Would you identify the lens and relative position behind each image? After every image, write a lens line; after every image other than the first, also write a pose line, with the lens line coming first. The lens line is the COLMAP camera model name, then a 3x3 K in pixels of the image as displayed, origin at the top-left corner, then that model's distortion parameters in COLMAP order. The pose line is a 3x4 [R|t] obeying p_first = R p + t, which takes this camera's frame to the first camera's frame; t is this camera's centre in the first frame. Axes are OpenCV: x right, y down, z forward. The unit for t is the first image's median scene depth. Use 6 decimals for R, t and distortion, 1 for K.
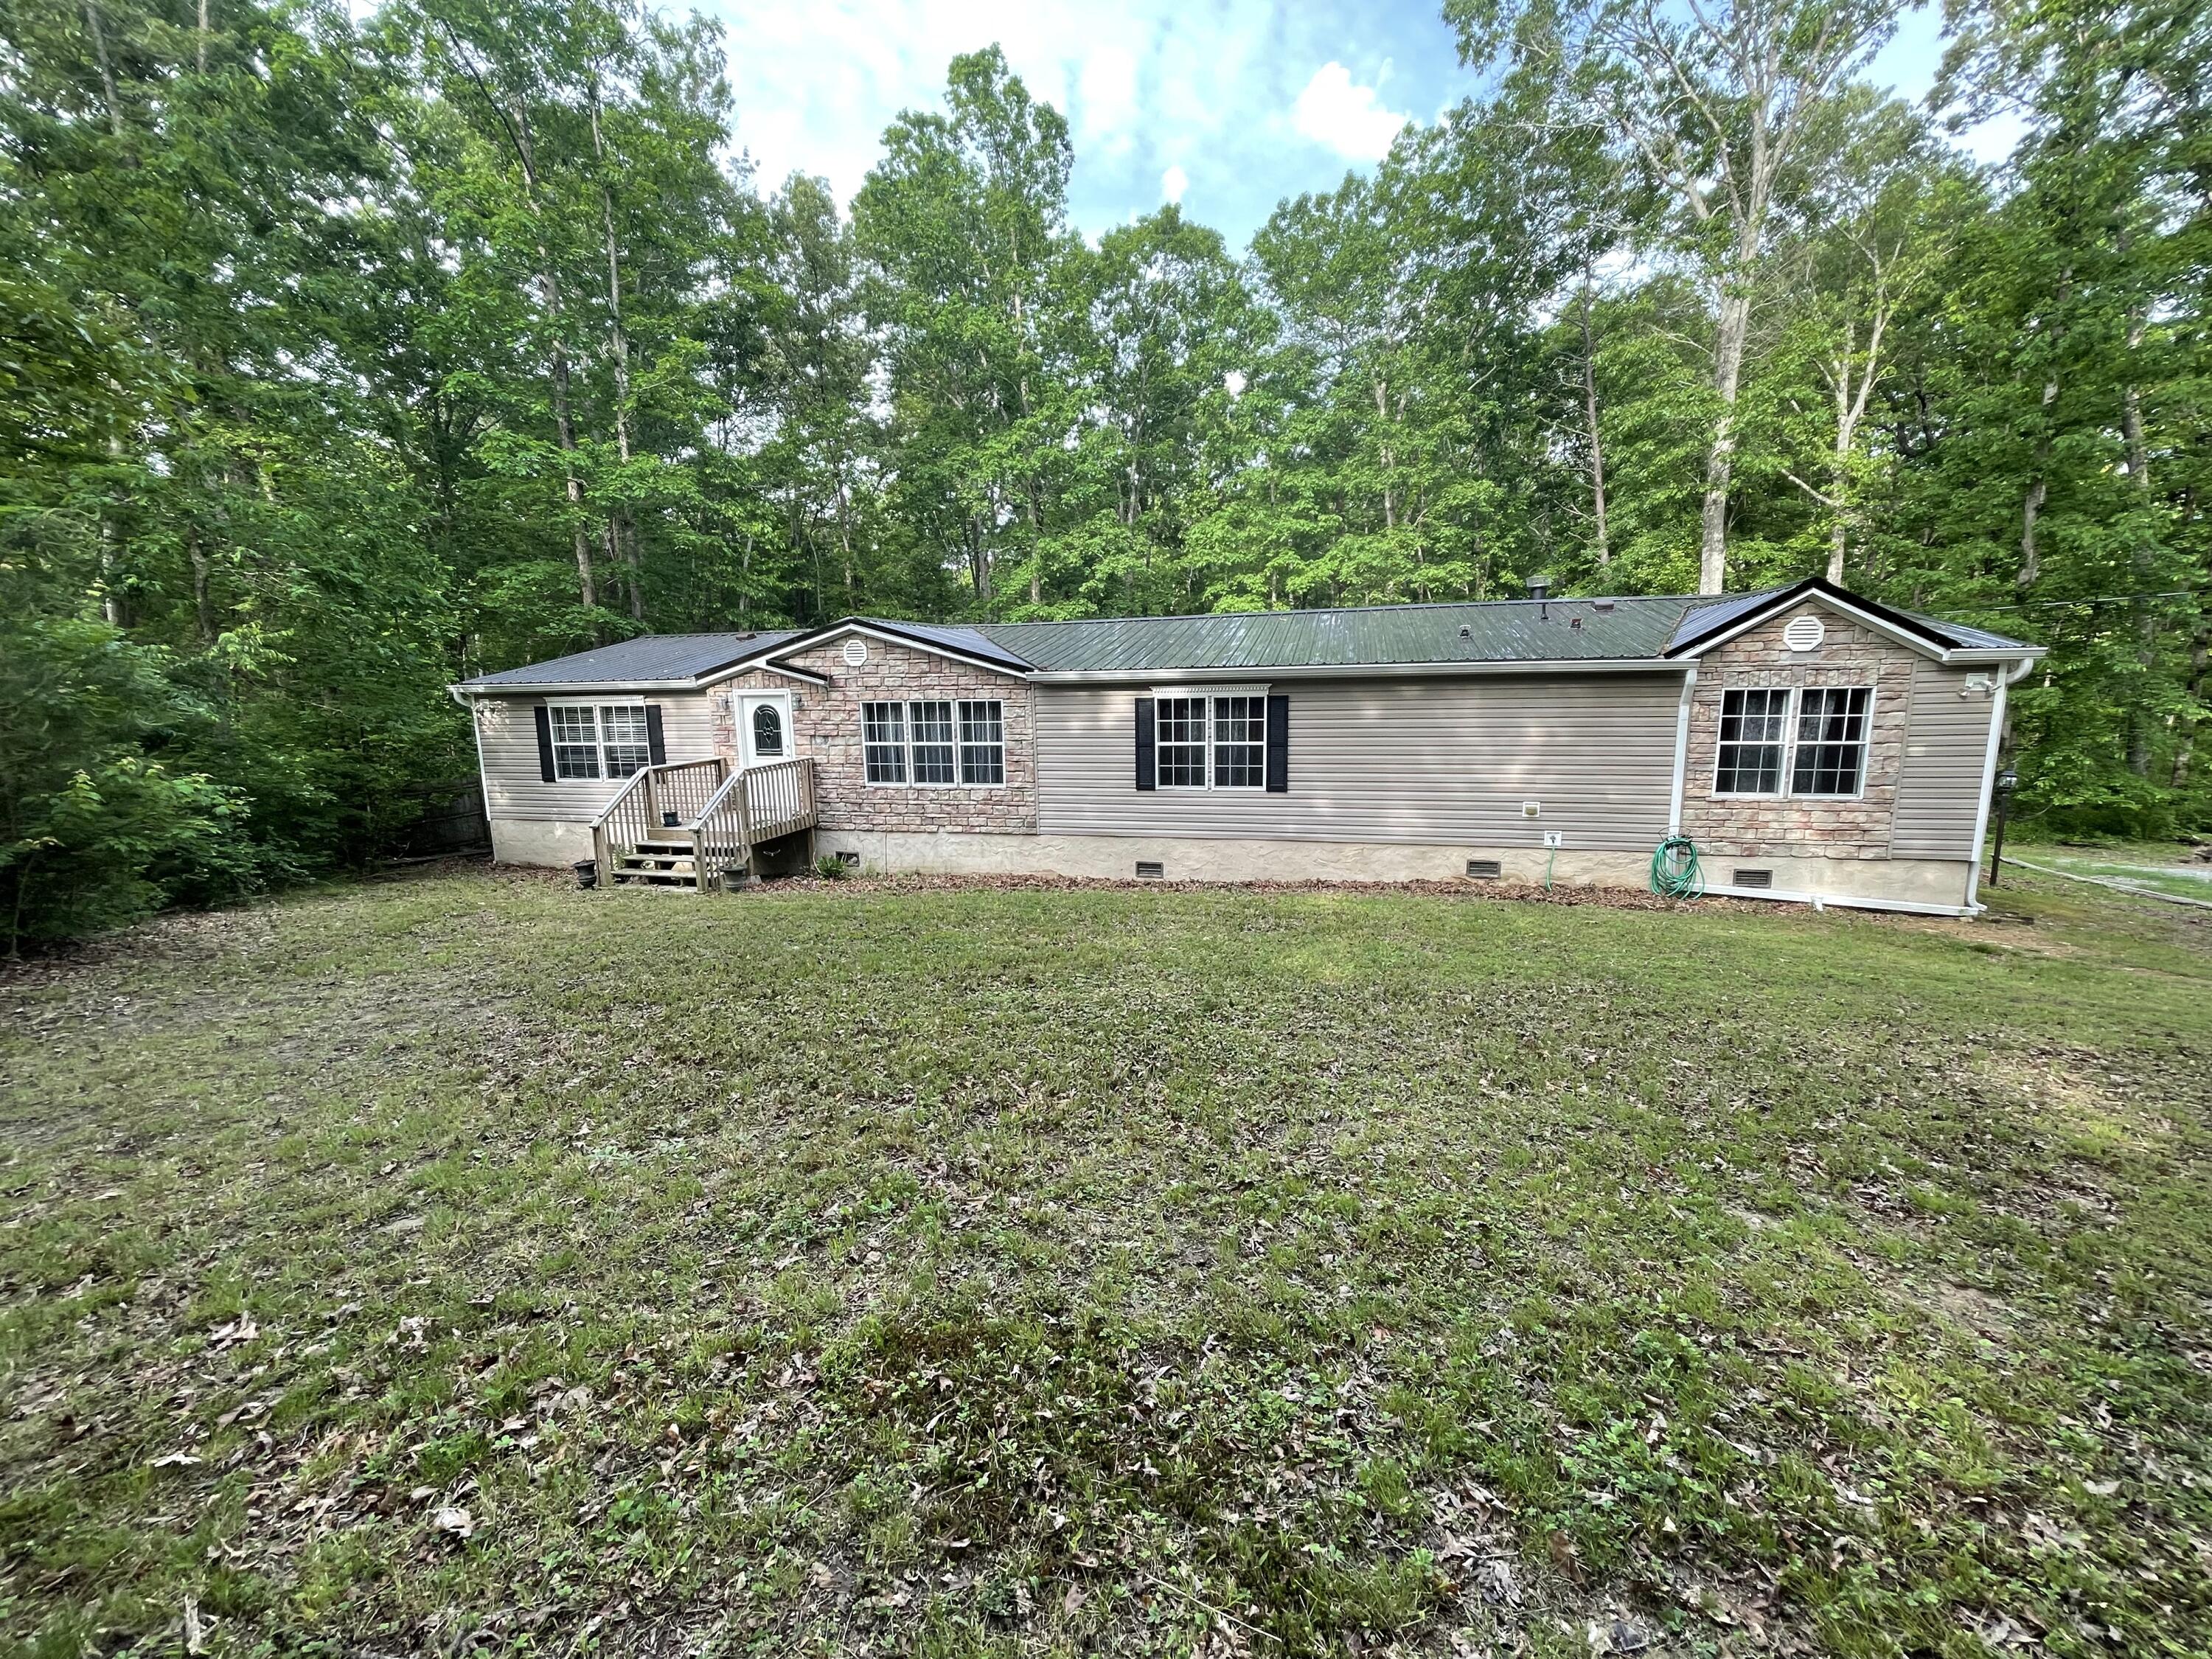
lens RADIAL K [[894.4, 0, 1111.1], [0, 894.4, 833.1], [0, 0, 1]] dist [0.001609, 0.001085]
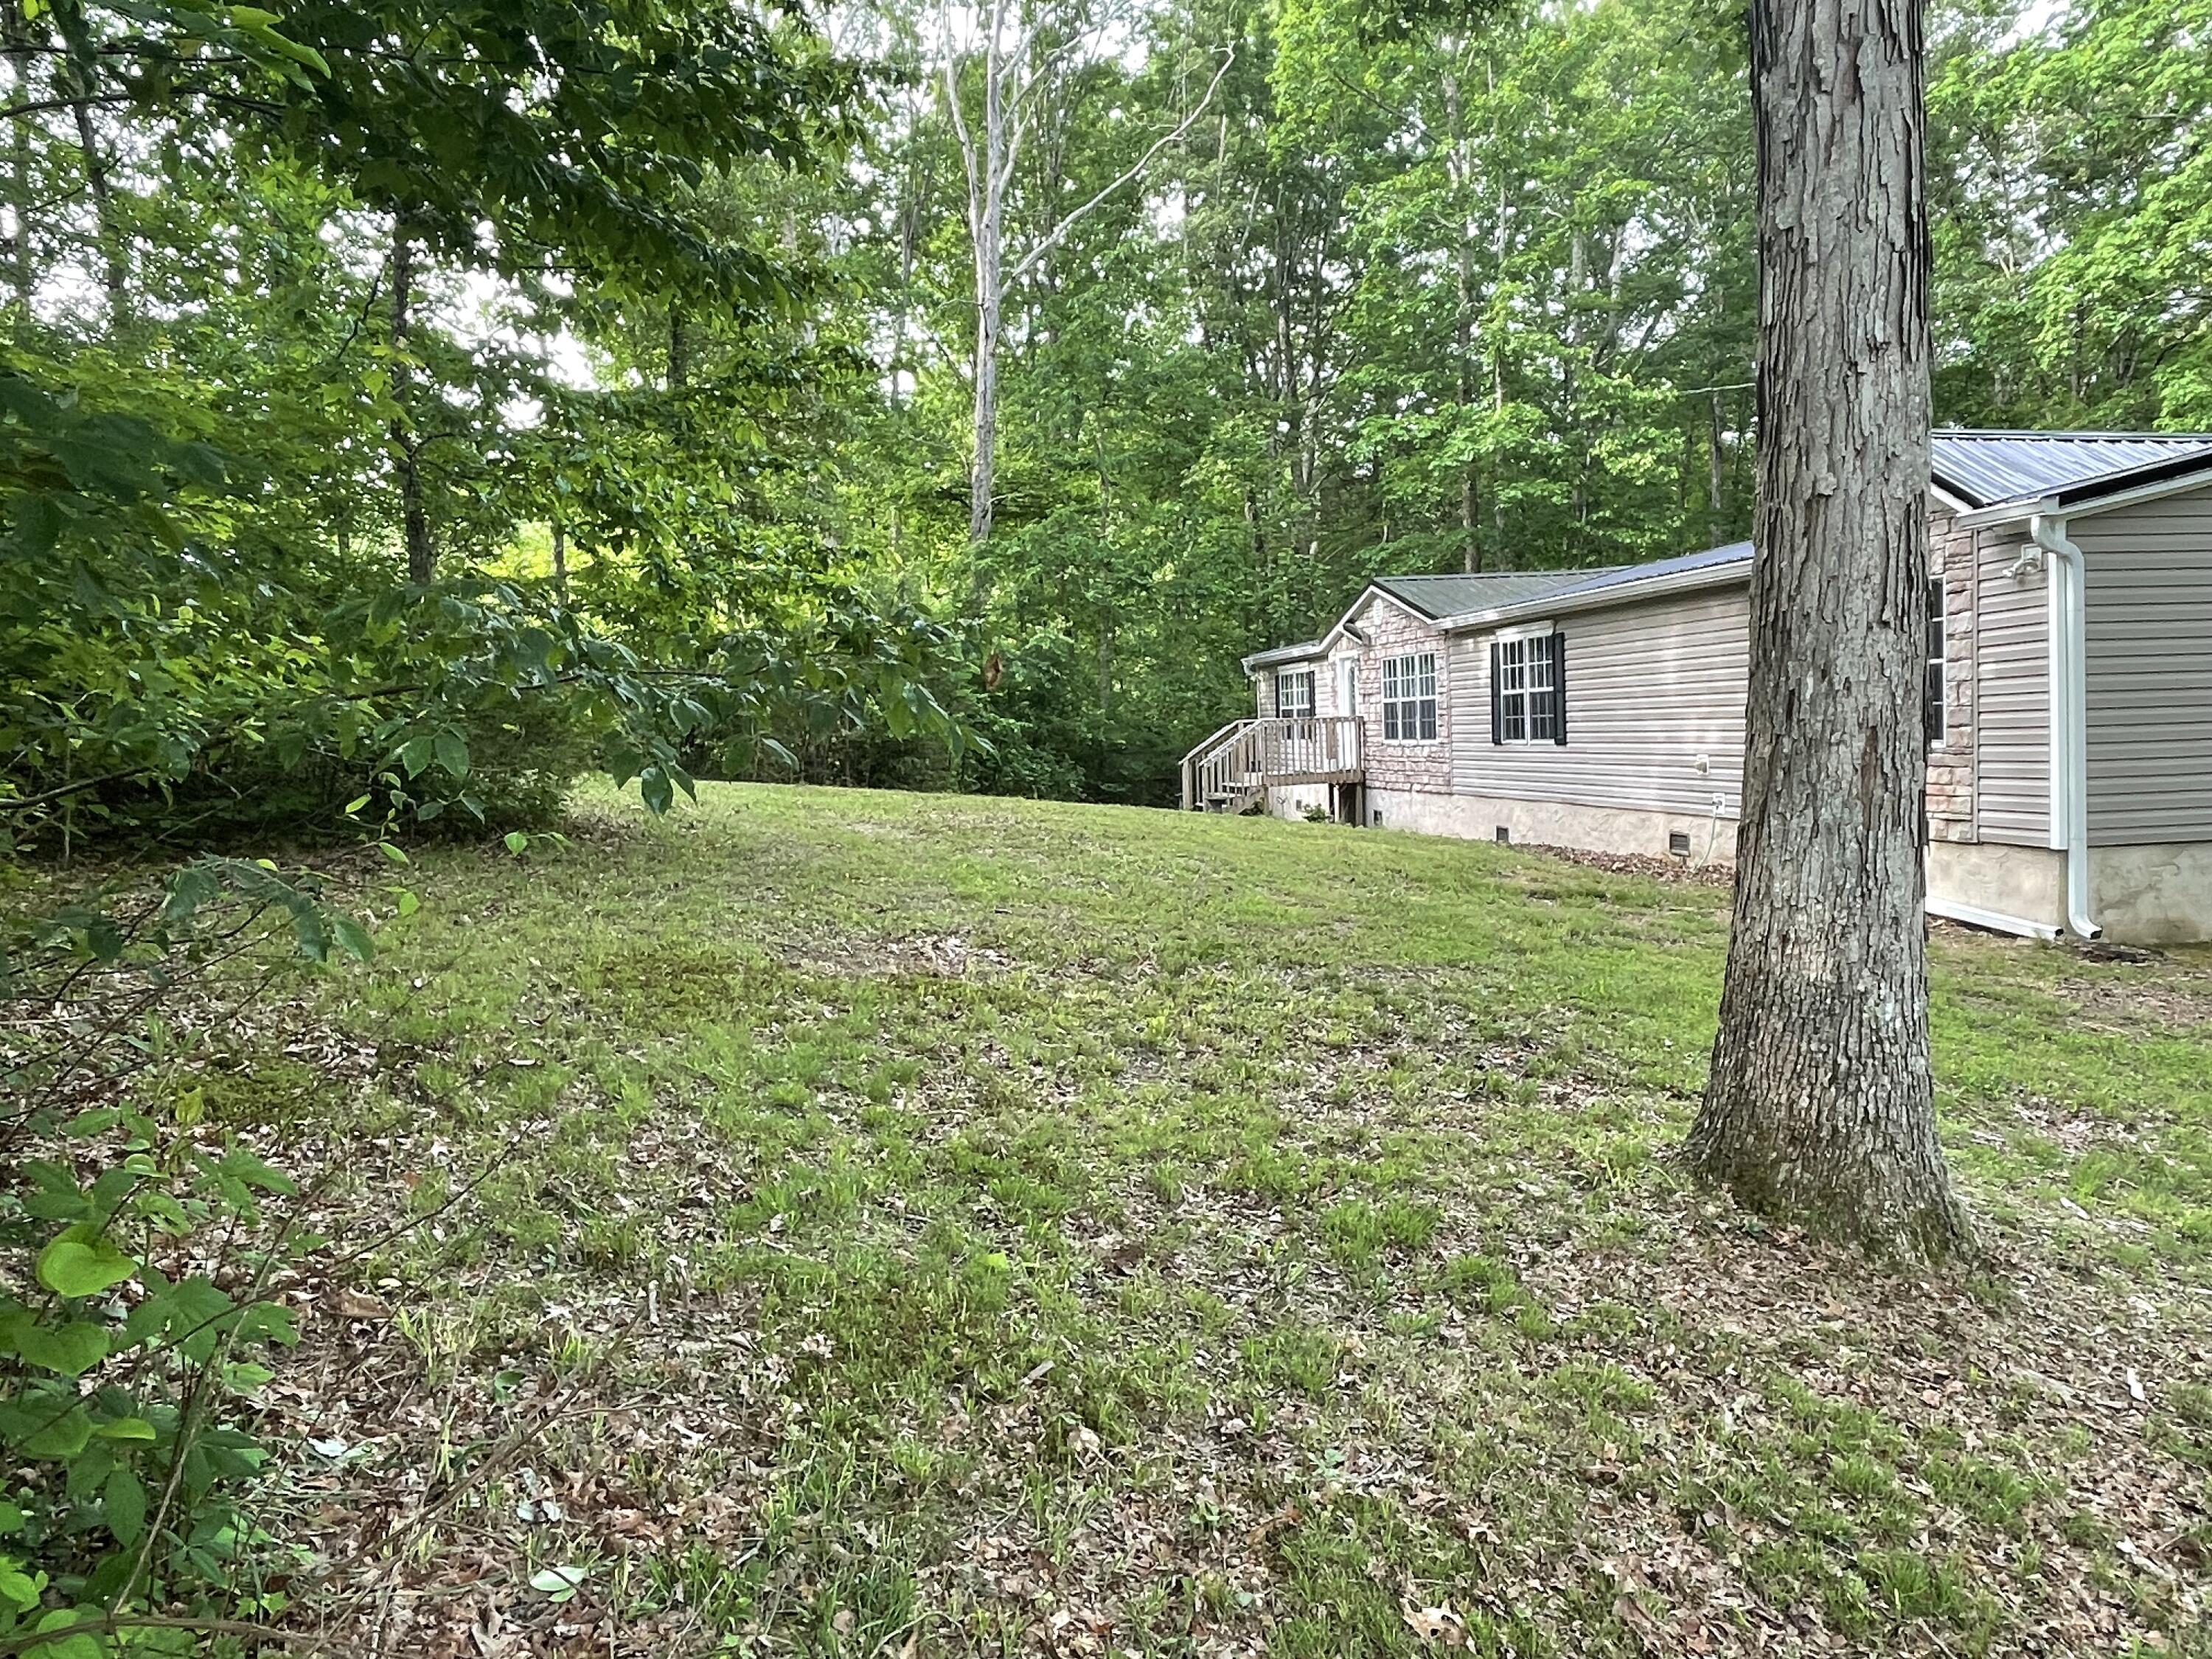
lens RADIAL K [[1621.8, 0, 1100.1], [0, 1621.8, 831.3], [0, 0, 1]] dist [-0.010829, -0.002675]
pose [[0.393069, 0.039055, -0.918679, 1.310412], [-0.036123, 0.998982, 0.027013, 0.009521], [0.918799, 0.022568, 0.394080, -0.012132]]
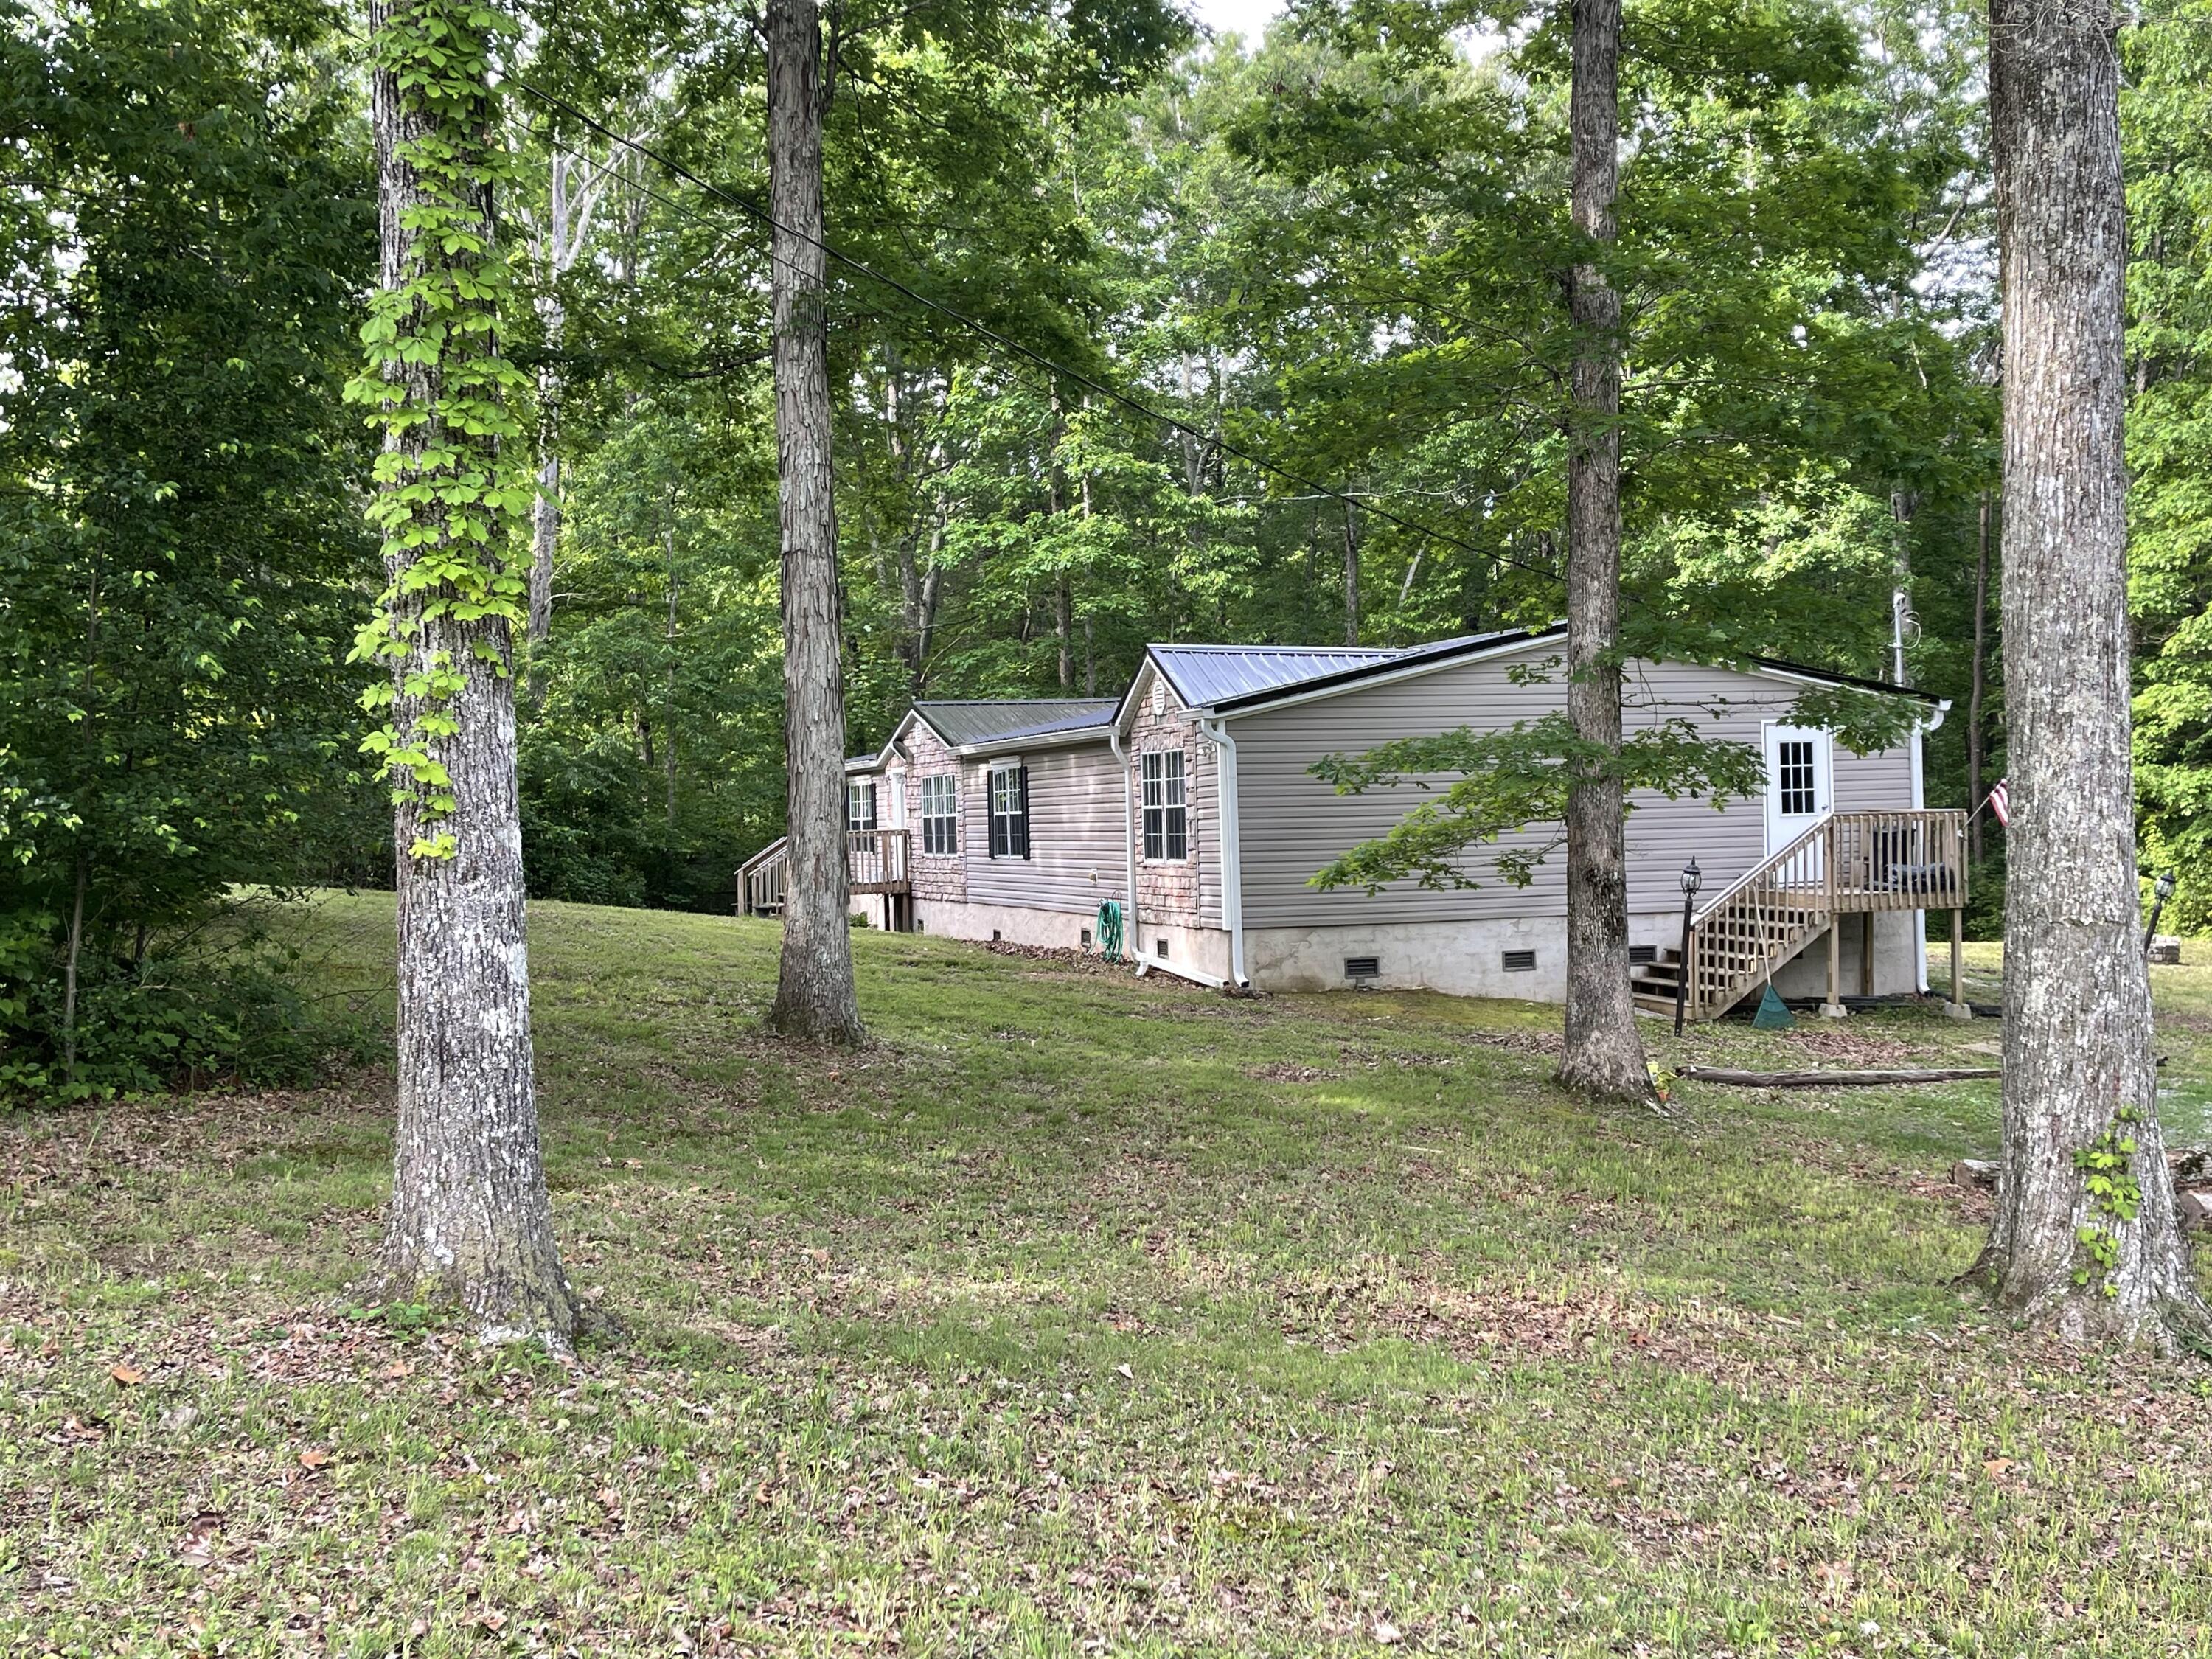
lens RADIAL K [[2307.0, 0, 1115.7], [0, 2307.0, 849.6], [0, 0, 1]] dist [0.160283, 0.000000]
pose [[0.532480, -0.005756, -0.846423, 2.256409], [-0.043253, 0.998485, -0.034001, 0.025747], [0.845337, 0.054715, 0.531424, -0.290819]]
